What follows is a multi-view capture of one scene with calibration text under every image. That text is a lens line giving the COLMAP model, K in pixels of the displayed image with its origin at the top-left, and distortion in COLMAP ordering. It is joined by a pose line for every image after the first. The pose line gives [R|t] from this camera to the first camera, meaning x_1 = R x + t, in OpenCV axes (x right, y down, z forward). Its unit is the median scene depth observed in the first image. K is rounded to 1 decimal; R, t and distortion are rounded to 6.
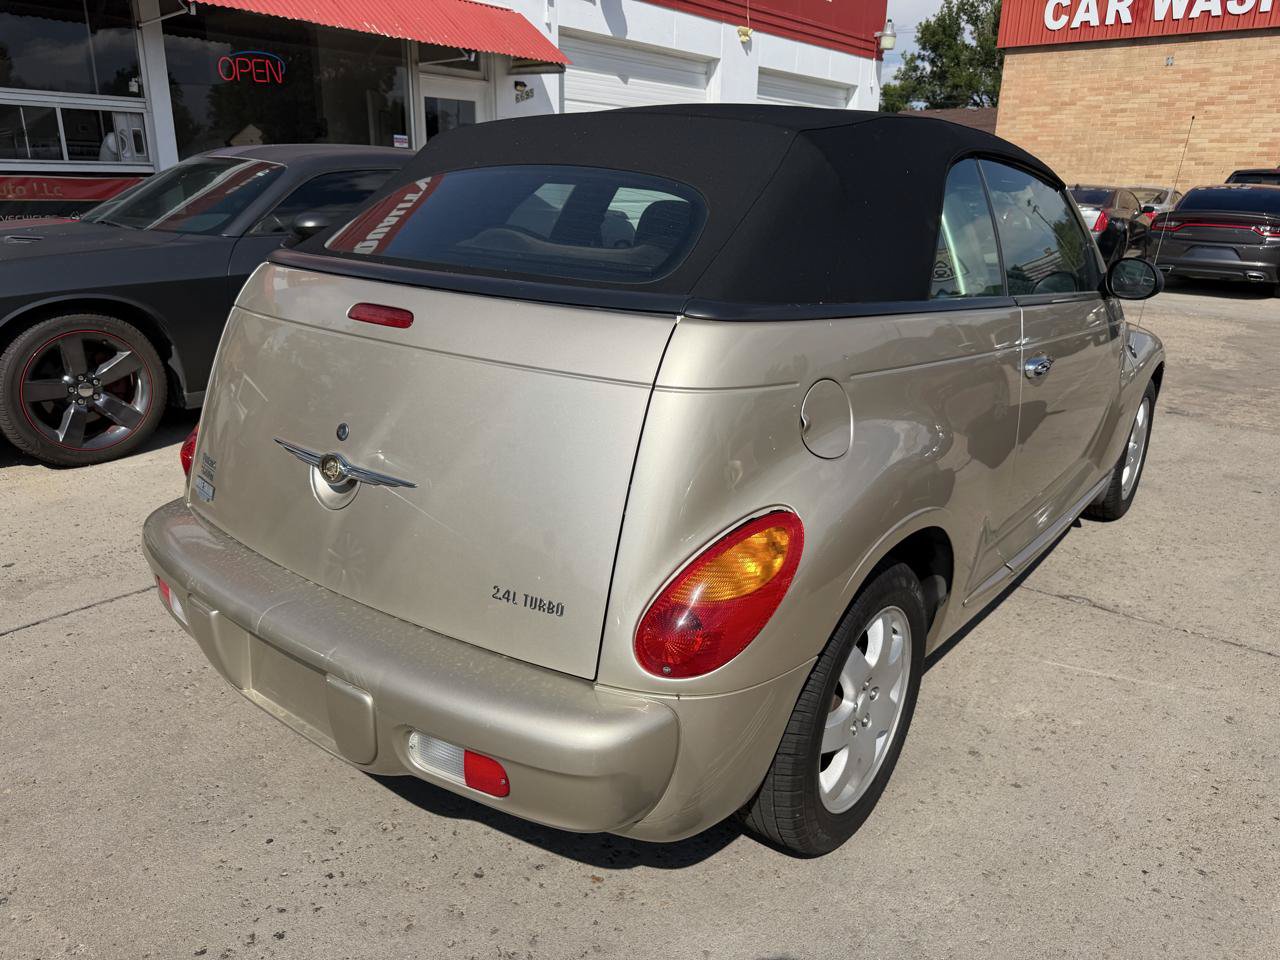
lens RADIAL K [[918.5, 0, 653.5], [0, 918.5, 470.4], [0, 0, 1]] dist [0.011067, -0.011649]
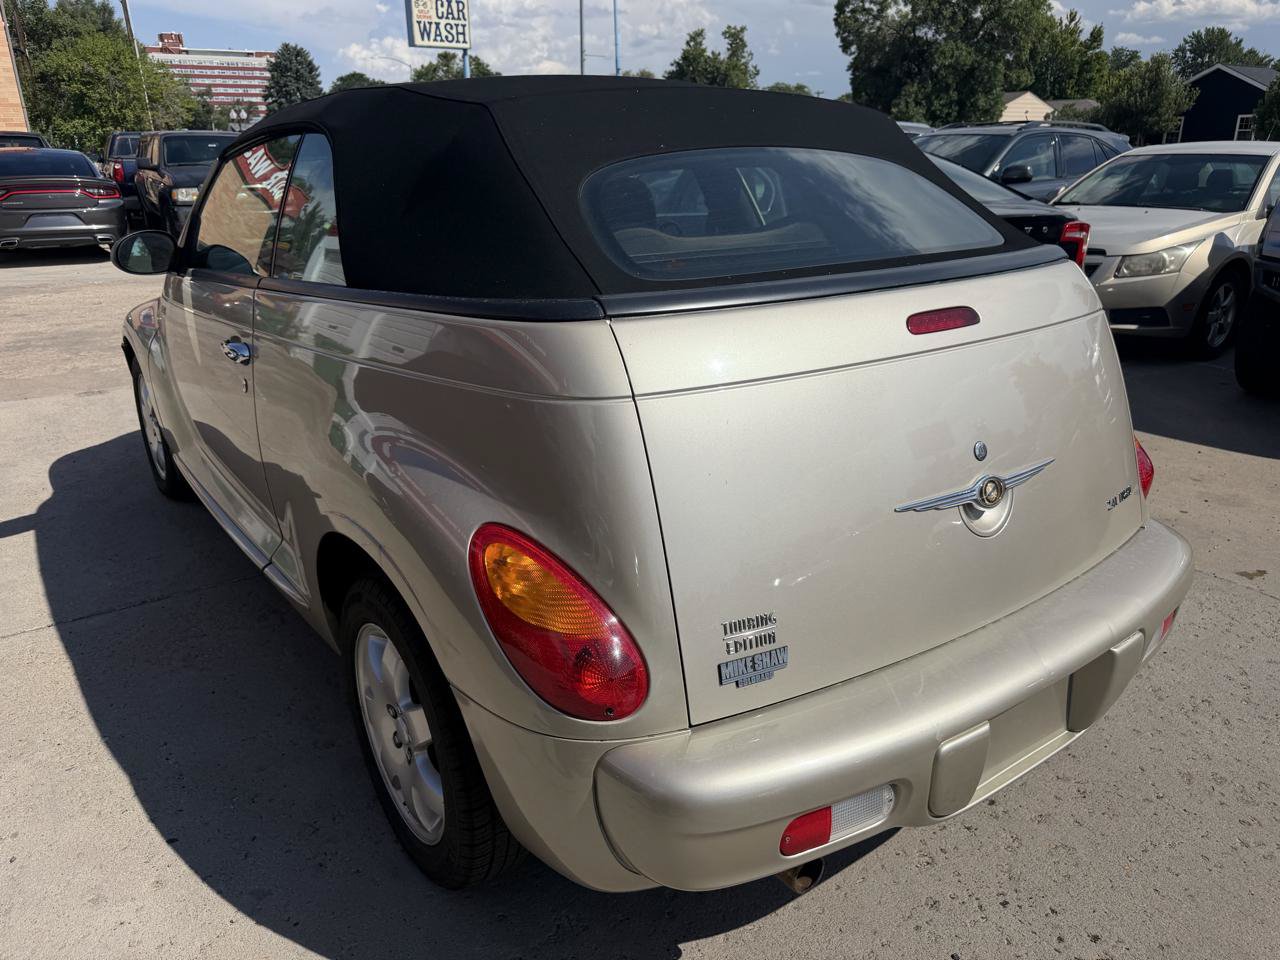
lens RADIAL K [[918.5, 0, 640.1], [0, 918.5, 472.9], [0, 0, 1]] dist [0.011067, -0.011649]
pose [[0.286170, -0.336651, 0.897091, -0.641024], [0.298667, 0.920942, 0.250327, -0.177975], [-0.910442, 0.196295, 0.364093, 0.498970]]
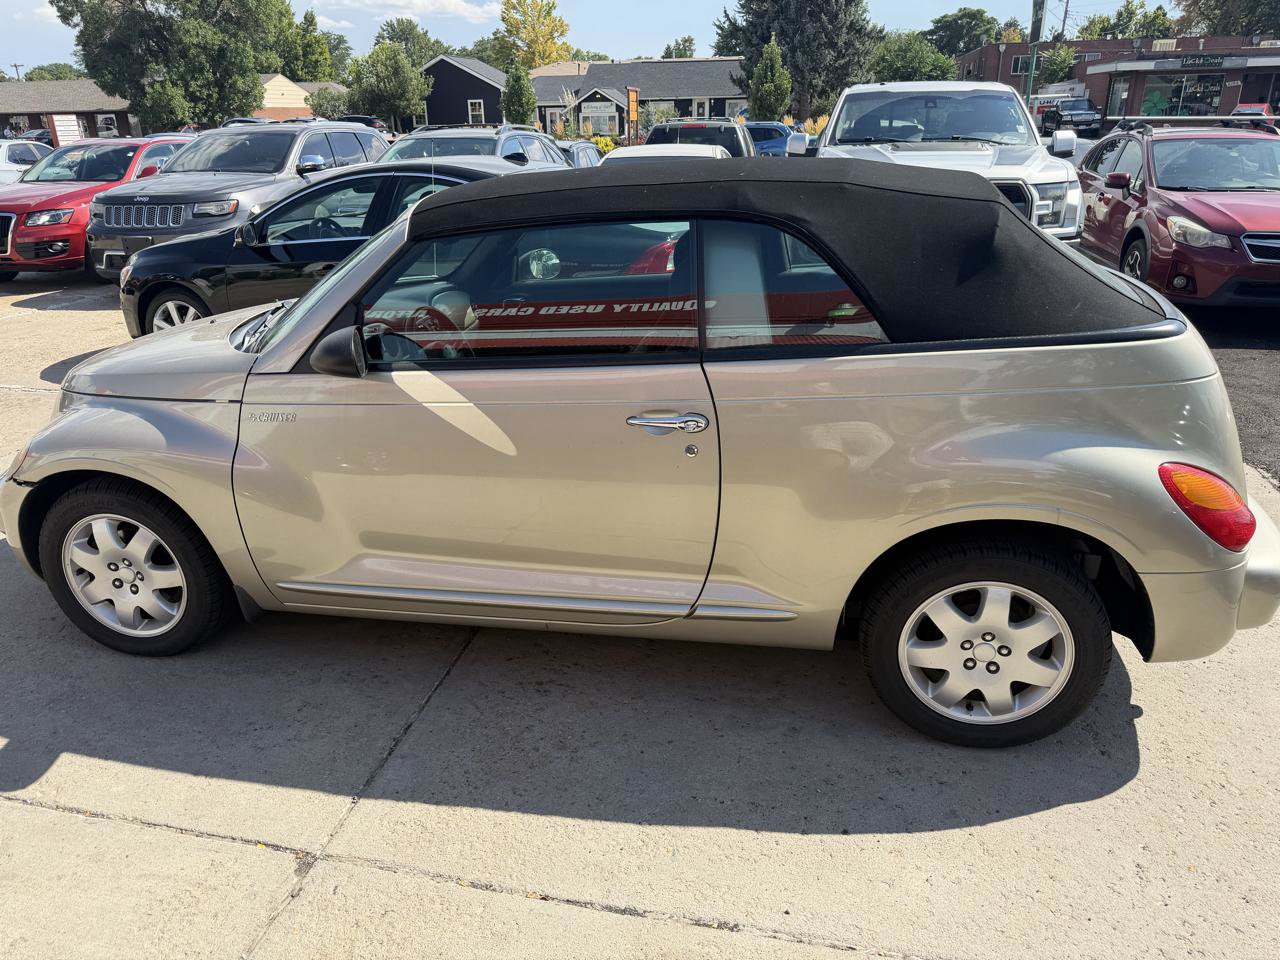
lens RADIAL K [[918.5, 0, 629.1], [0, 918.5, 468.8], [0, 0, 1]] dist [0.011067, -0.011649]
pose [[-0.437586, -0.330376, 0.836284, -0.690625], [0.275681, 0.835971, 0.474503, -0.492182], [-0.855873, 0.438183, -0.274730, 1.222260]]
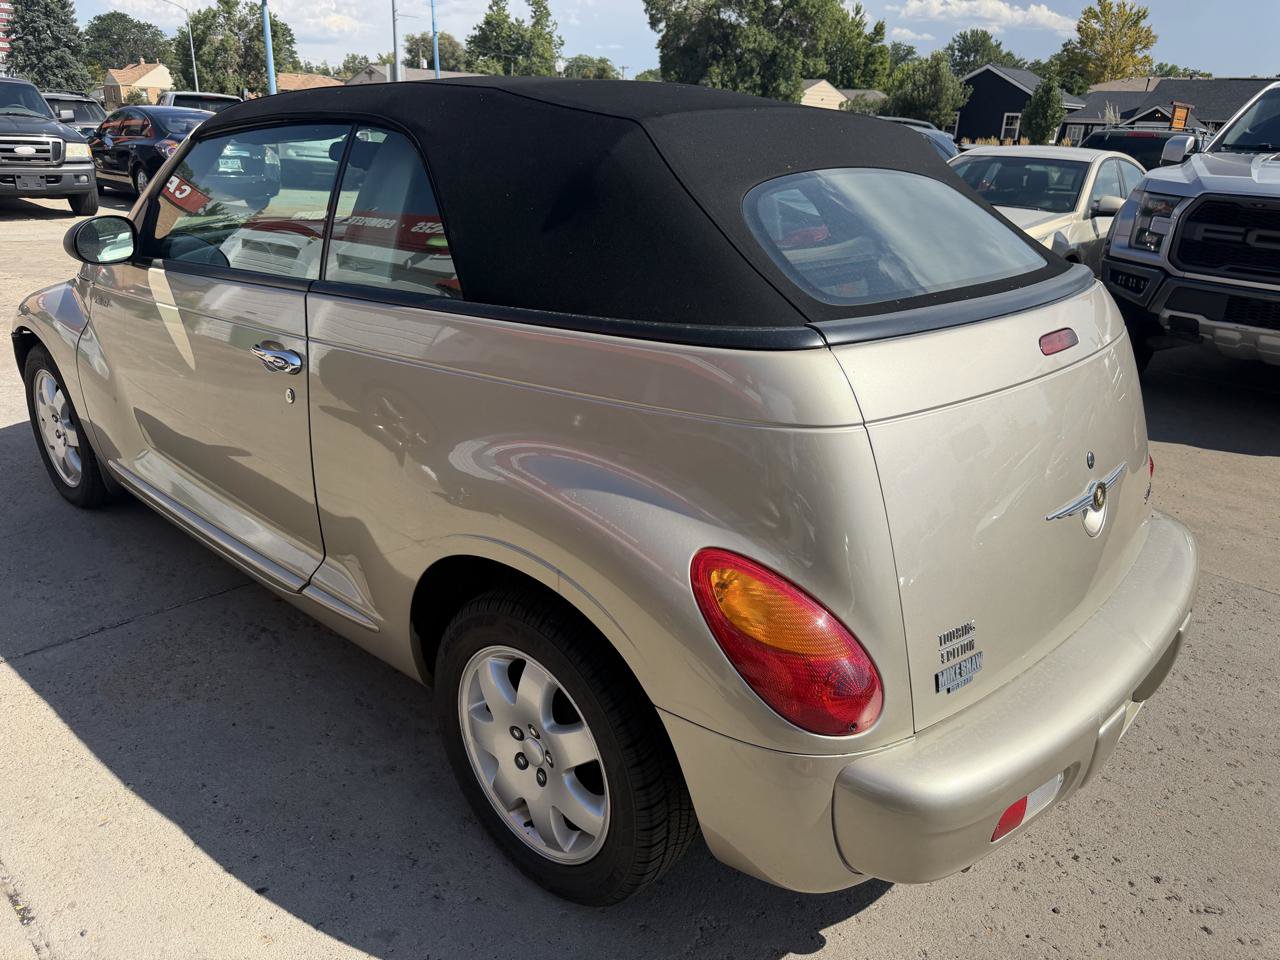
lens RADIAL K [[918.5, 0, 641.7], [0, 918.5, 475.8], [0, 0, 1]] dist [0.011067, -0.011649]
pose [[0.088915, -0.369626, 0.924917, -0.673566], [0.260515, 0.904900, 0.336582, -0.251336], [-0.961367, 0.211028, 0.176752, 0.660954]]
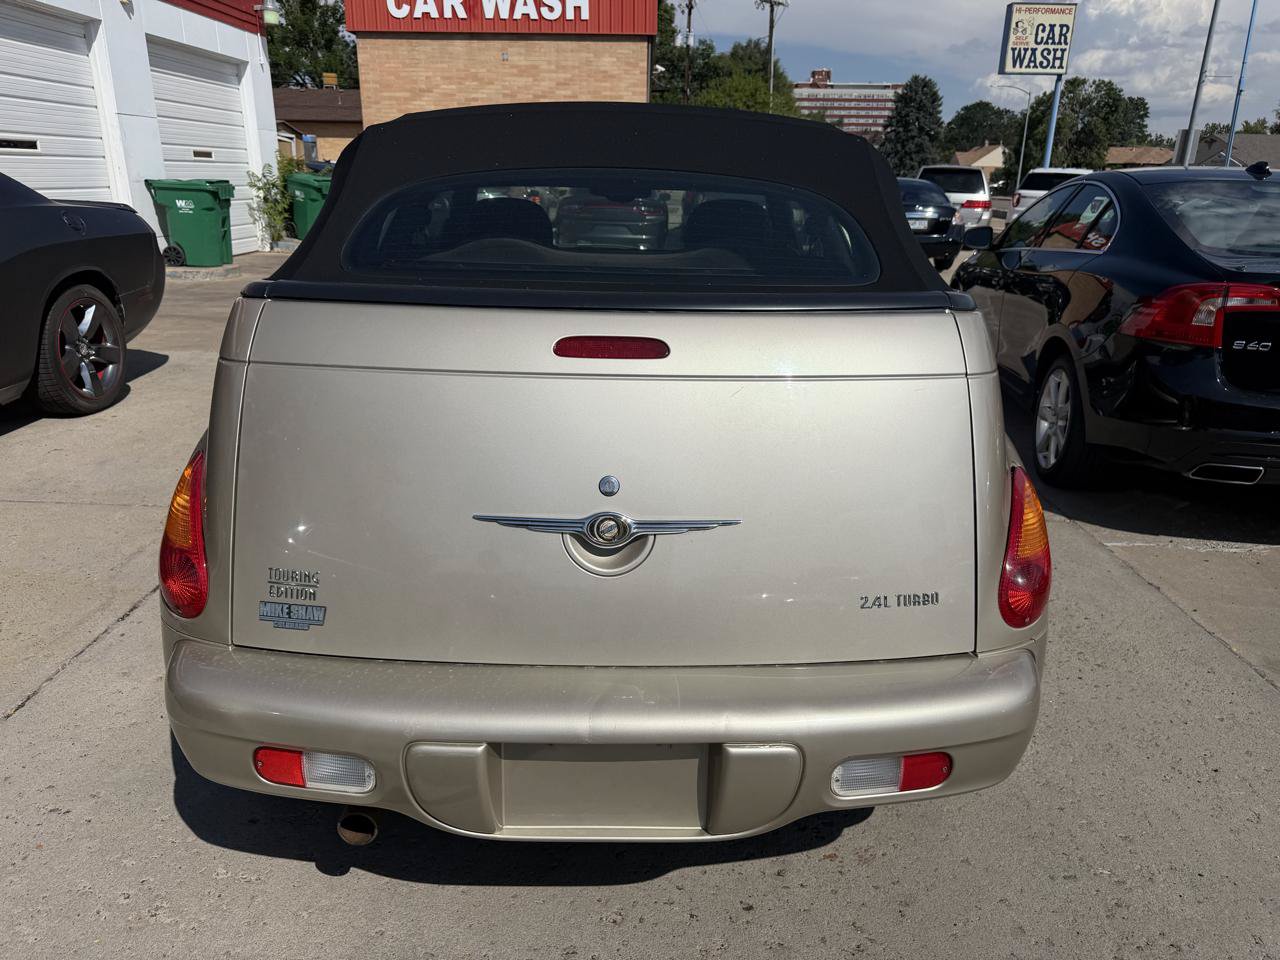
lens RADIAL K [[918.5, 0, 647.5], [0, 918.5, 471.4], [0, 0, 1]] dist [0.011067, -0.011649]
pose [[0.781566, -0.196676, 0.592007, -0.418665], [0.184826, 0.979397, 0.081368, -0.061234], [-0.595813, 0.045824, 0.801815, 0.145241]]
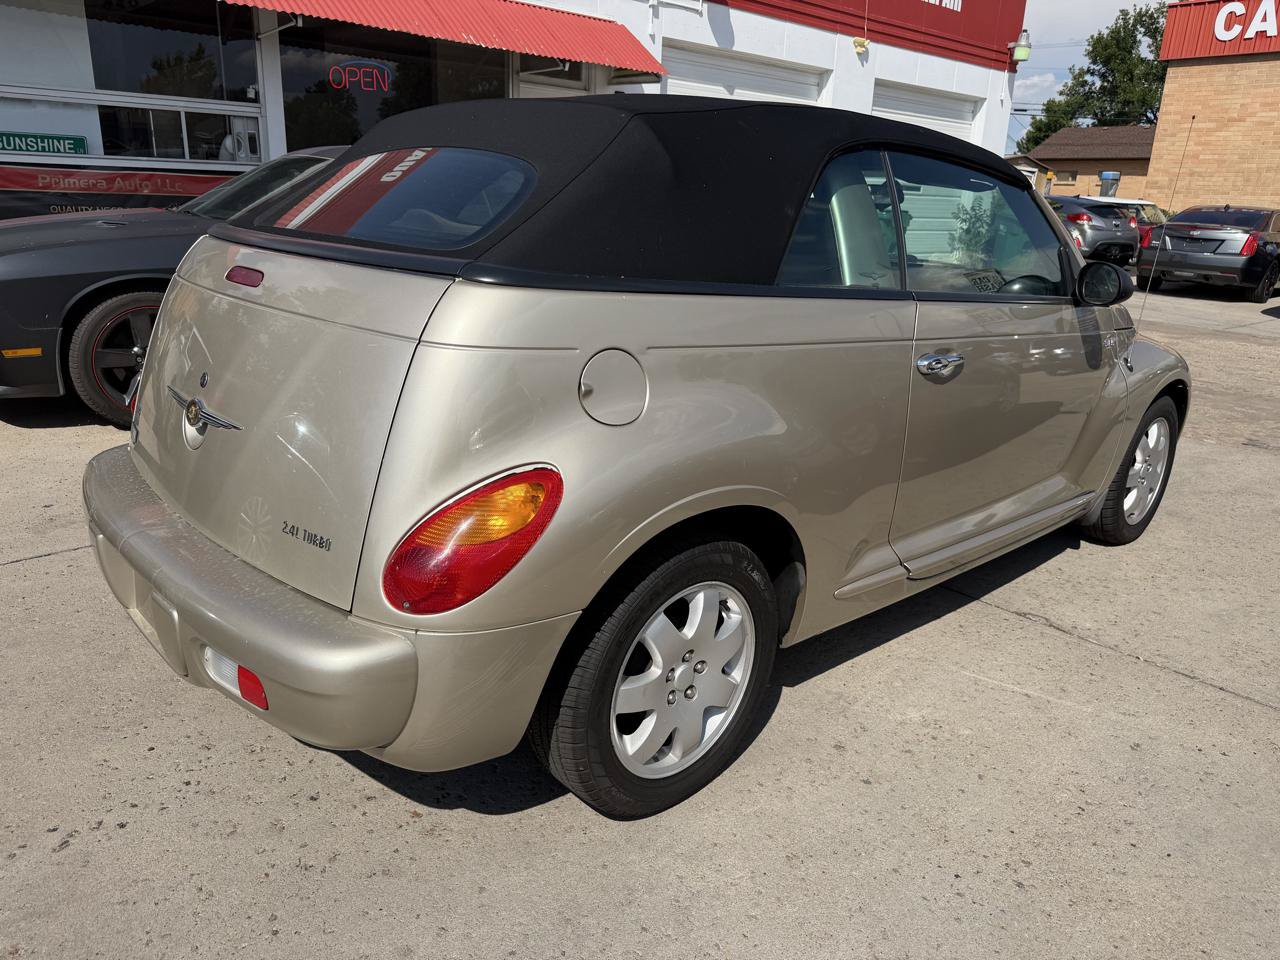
lens RADIAL K [[918.5, 0, 648.2], [0, 918.5, 479.0], [0, 0, 1]] dist [0.011067, -0.011649]
pose [[0.986700, 0.064341, -0.149276, 0.185372], [-0.065355, 0.997860, -0.001890, 0.022668], [0.148835, 0.011621, 0.988794, -0.009252]]
